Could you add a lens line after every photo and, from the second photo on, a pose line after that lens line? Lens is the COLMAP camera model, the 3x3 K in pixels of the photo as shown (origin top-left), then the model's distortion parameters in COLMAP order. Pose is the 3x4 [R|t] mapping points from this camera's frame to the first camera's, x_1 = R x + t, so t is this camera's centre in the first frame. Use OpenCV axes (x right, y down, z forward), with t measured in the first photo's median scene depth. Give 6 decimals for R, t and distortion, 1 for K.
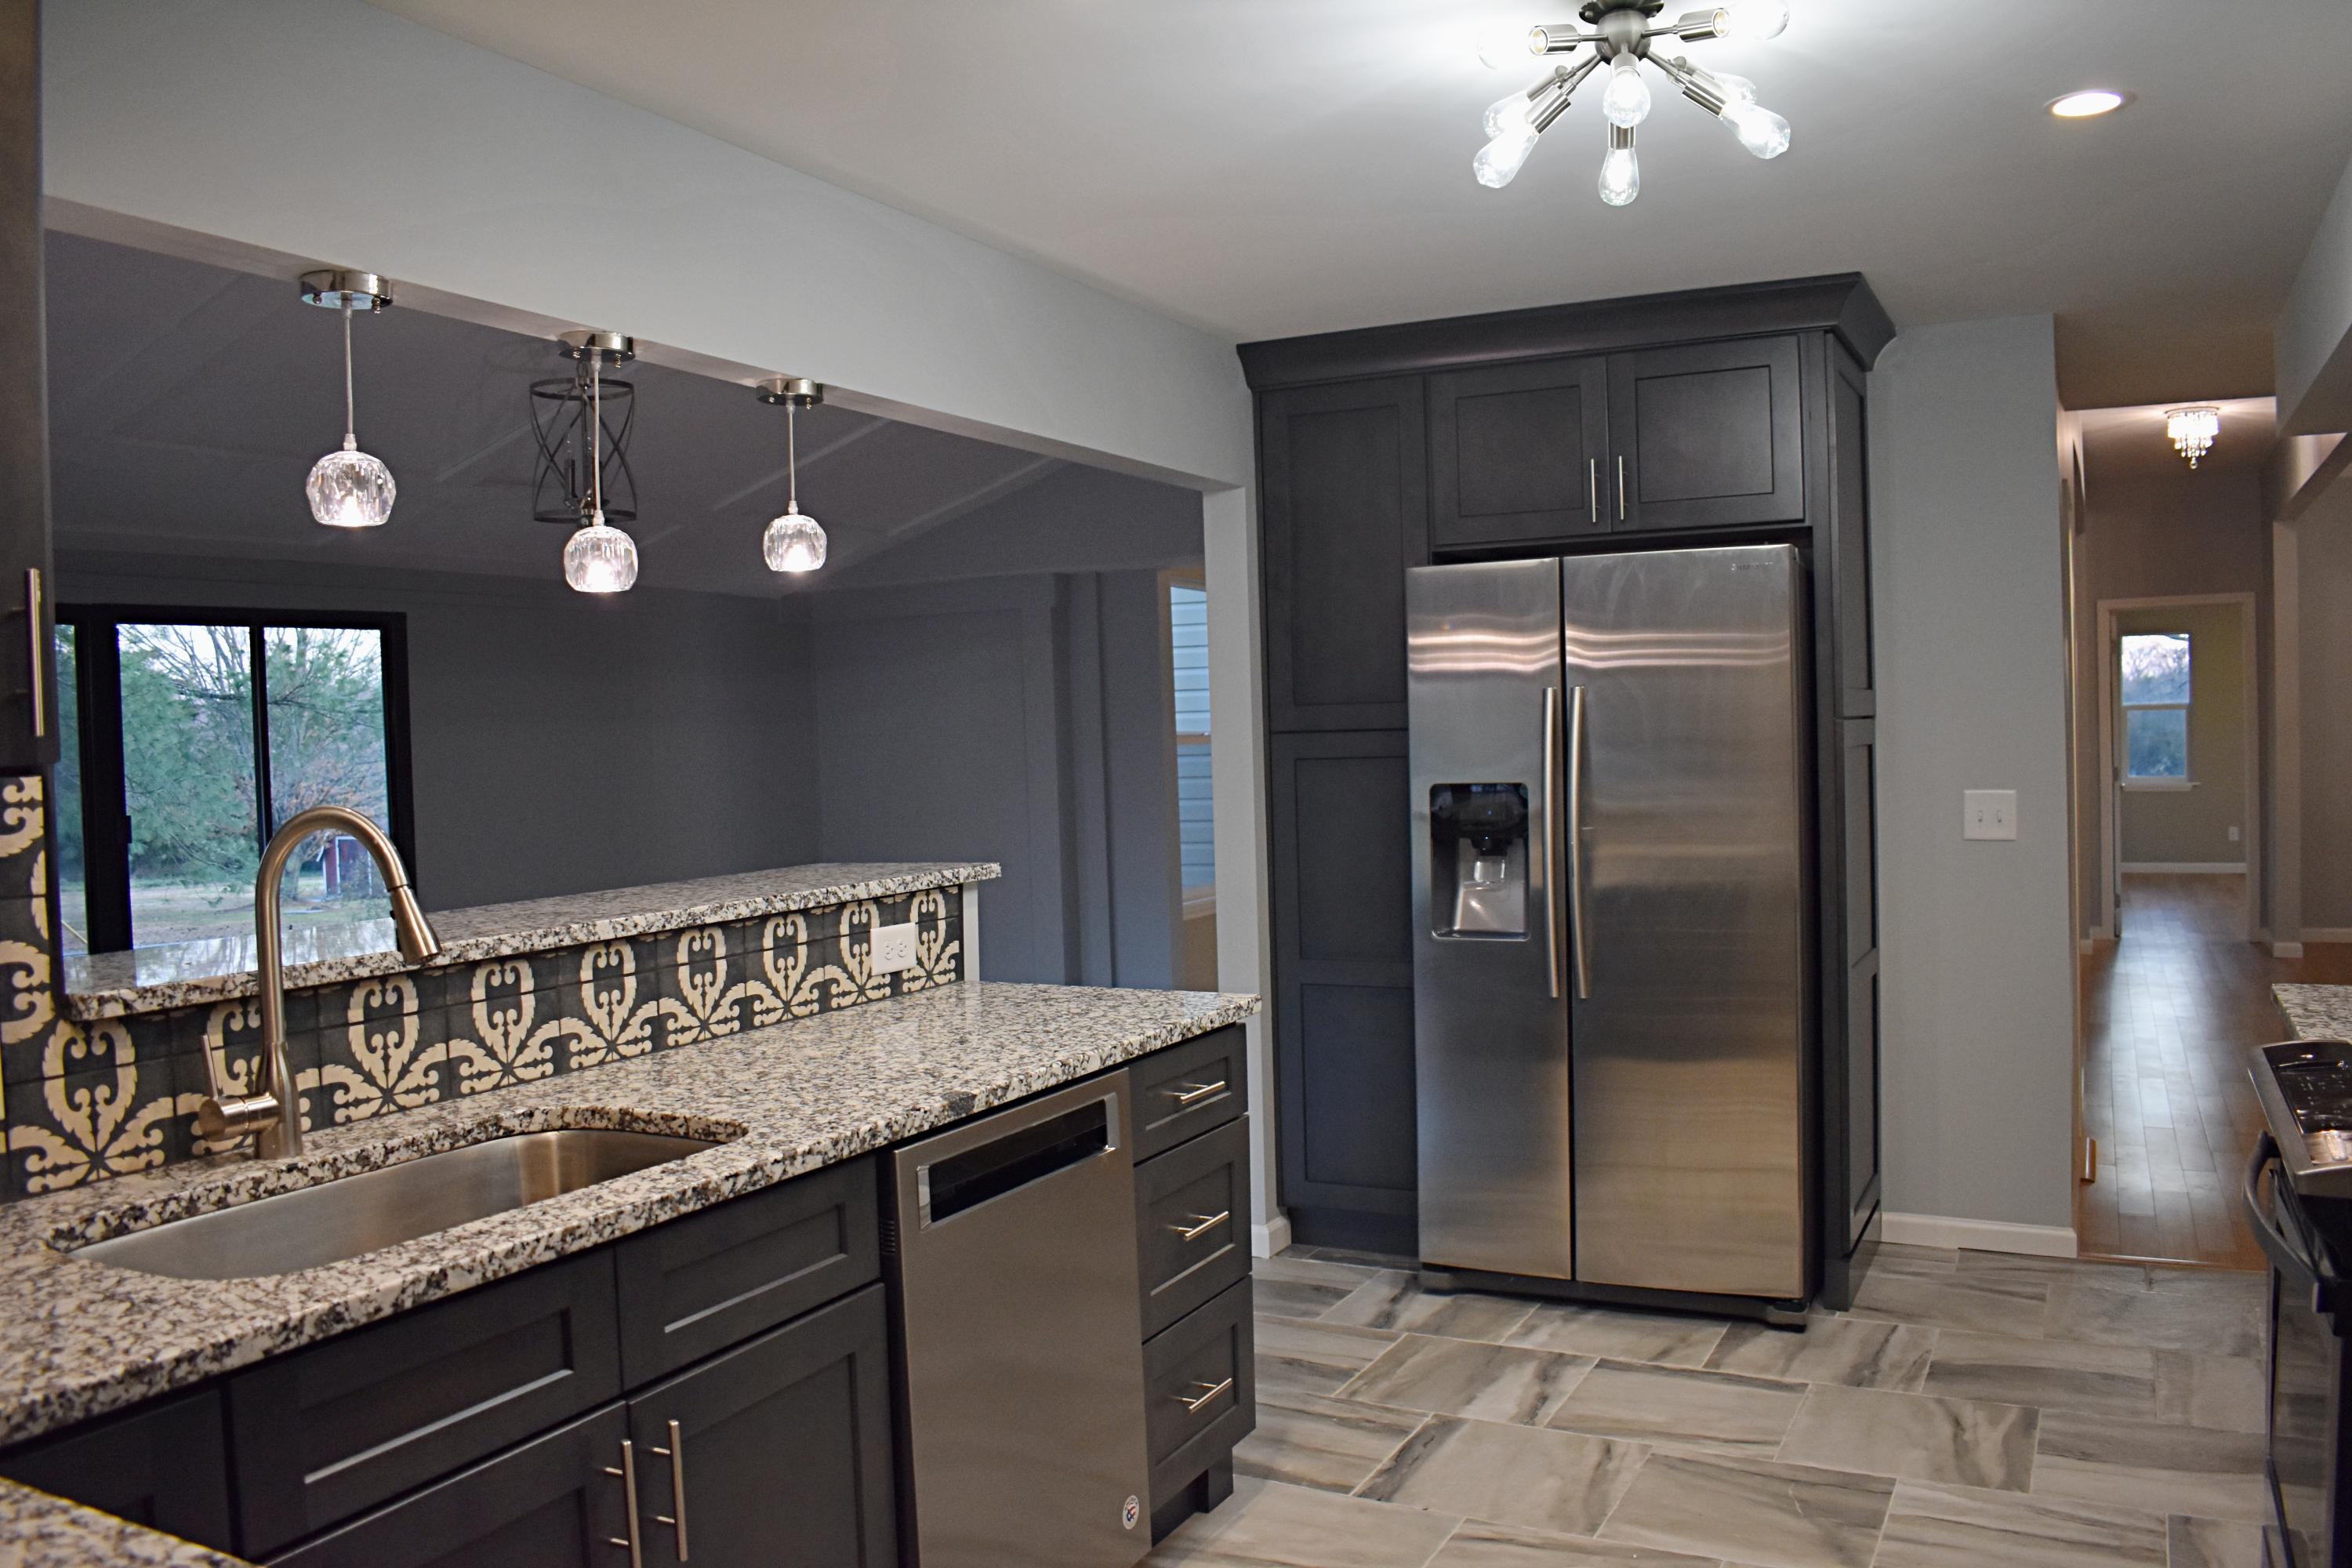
lens RADIAL K [[1838.2, 0, 1179.2], [0, 1838.2, 790.2], [0, 0, 1]] dist [-0.092347, 0.010508]
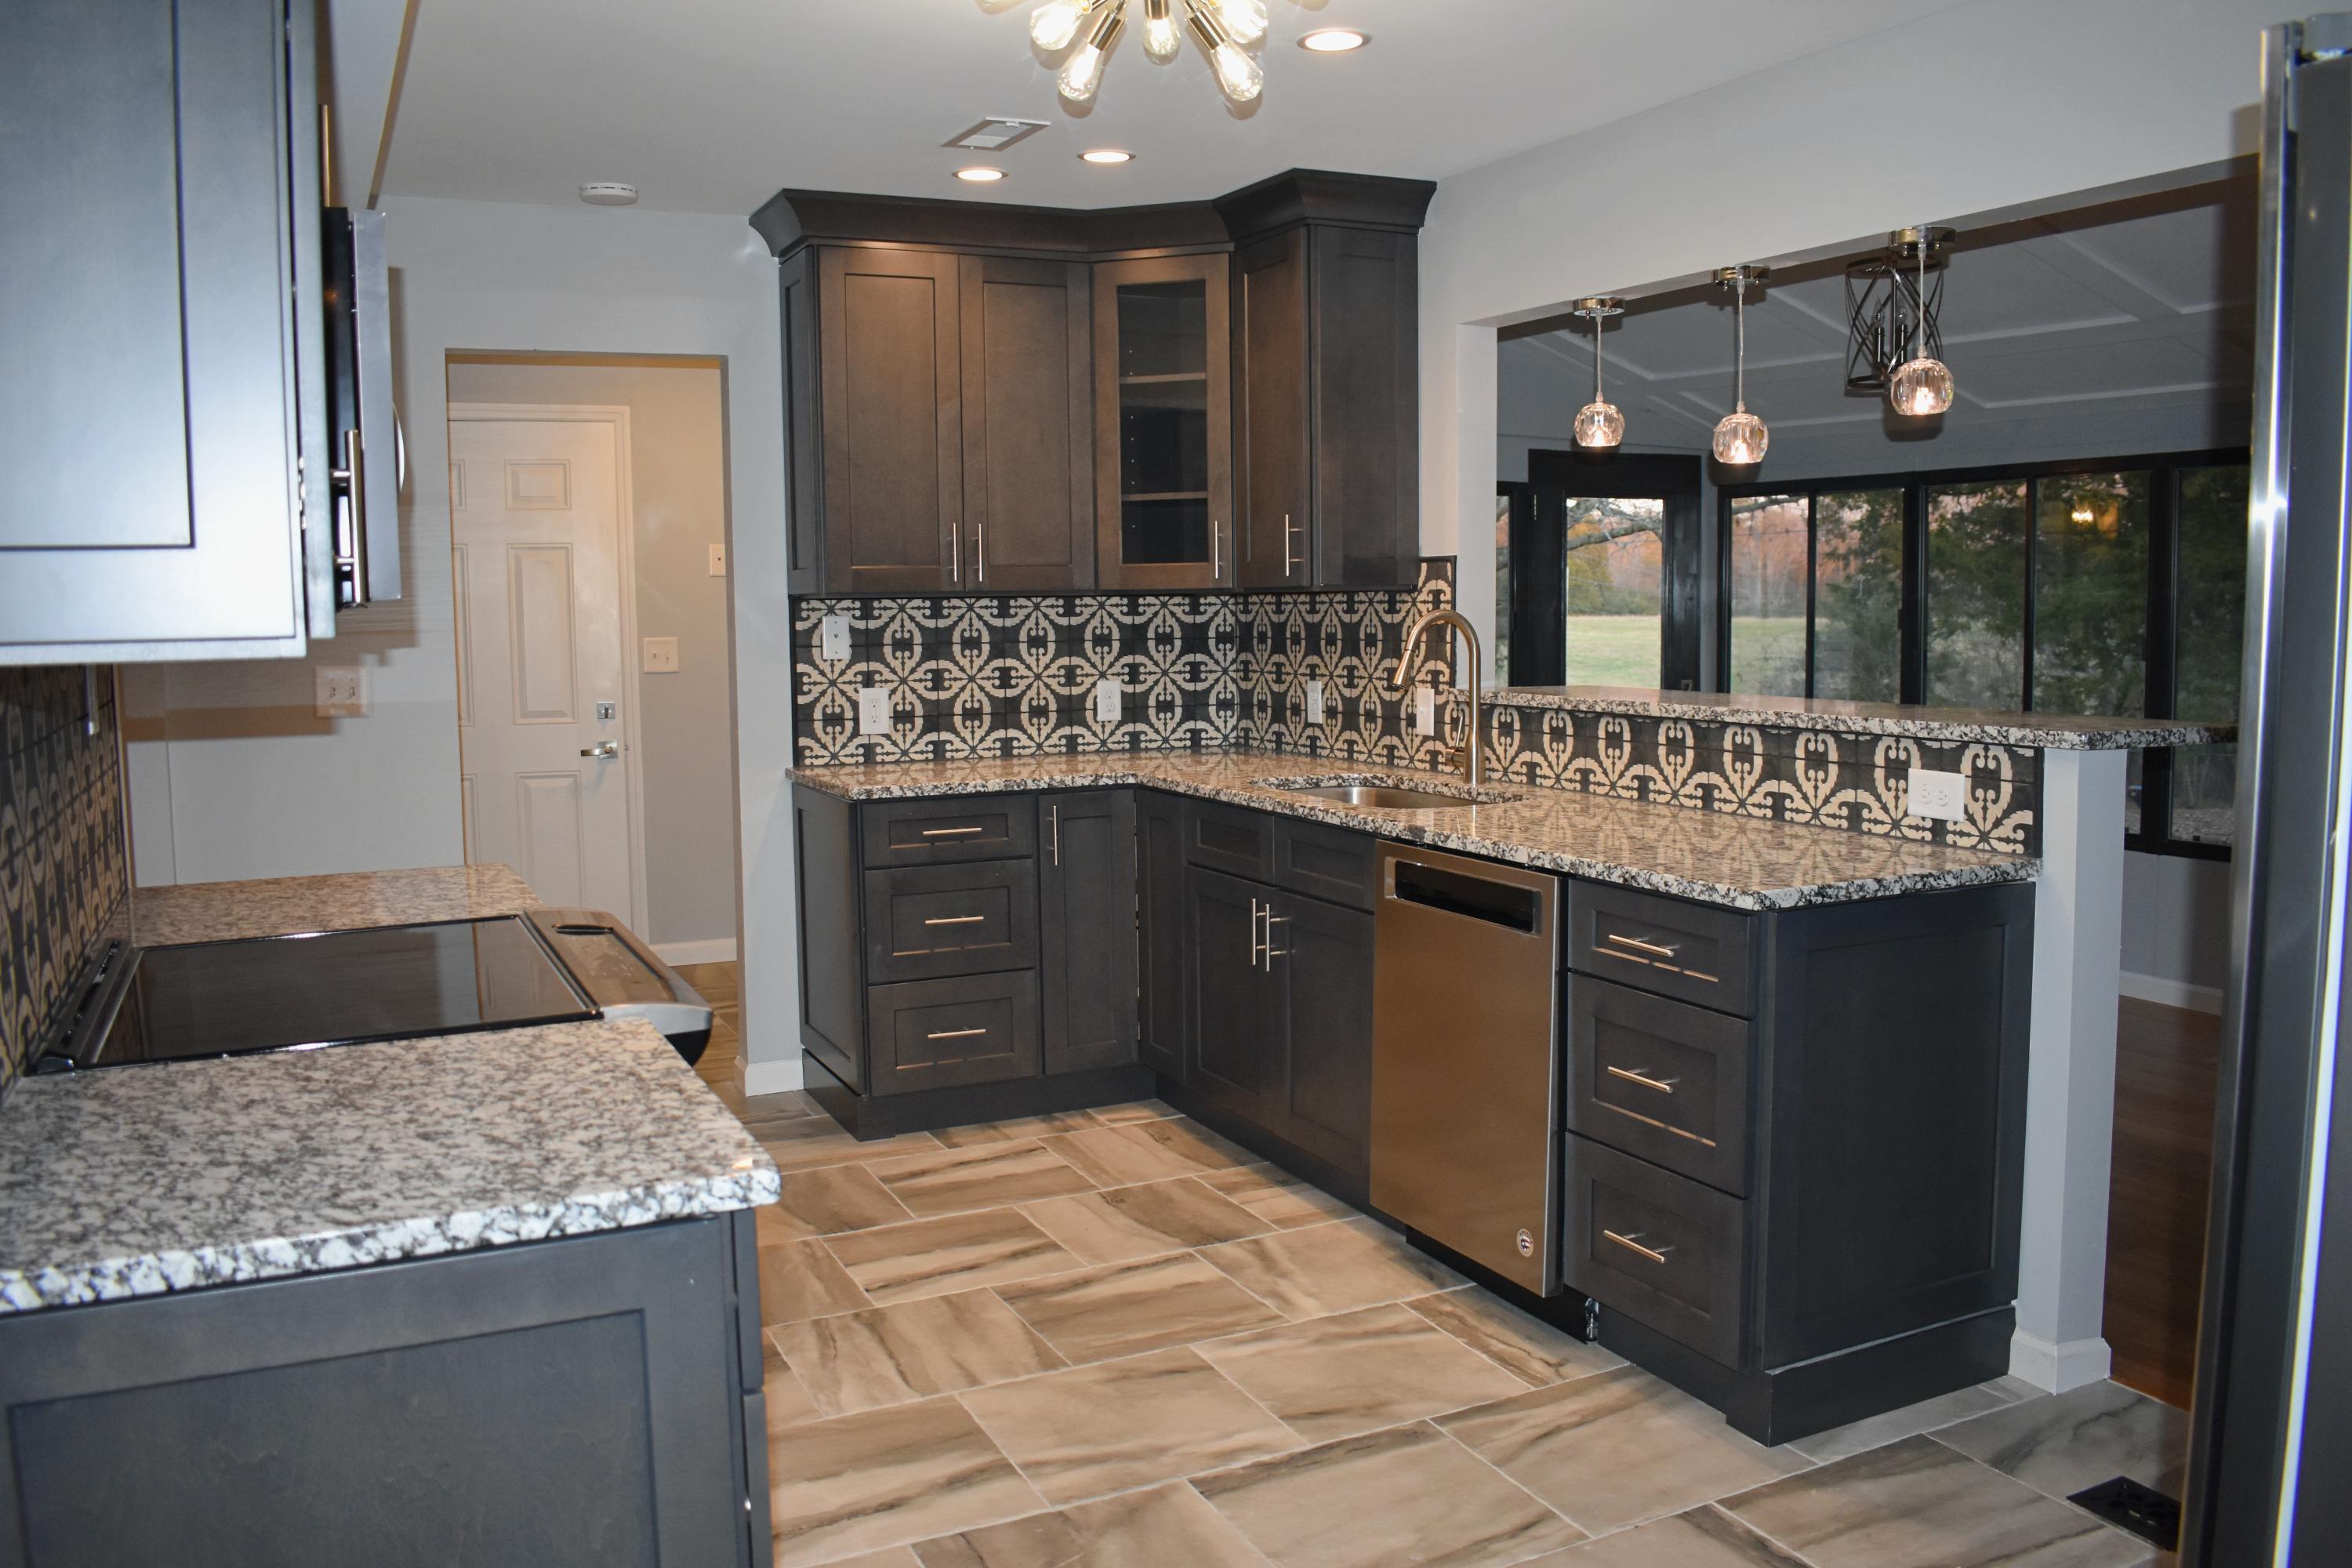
lens RADIAL K [[1838.2, 0, 1169.9], [0, 1838.2, 779.1], [0, 0, 1]] dist [-0.092347, 0.010508]
pose [[-0.599168, 0.118194, -0.791851, 1.023377], [0.006397, 0.989718, 0.142887, -0.074540], [0.800598, 0.080548, -0.593763, 1.498176]]
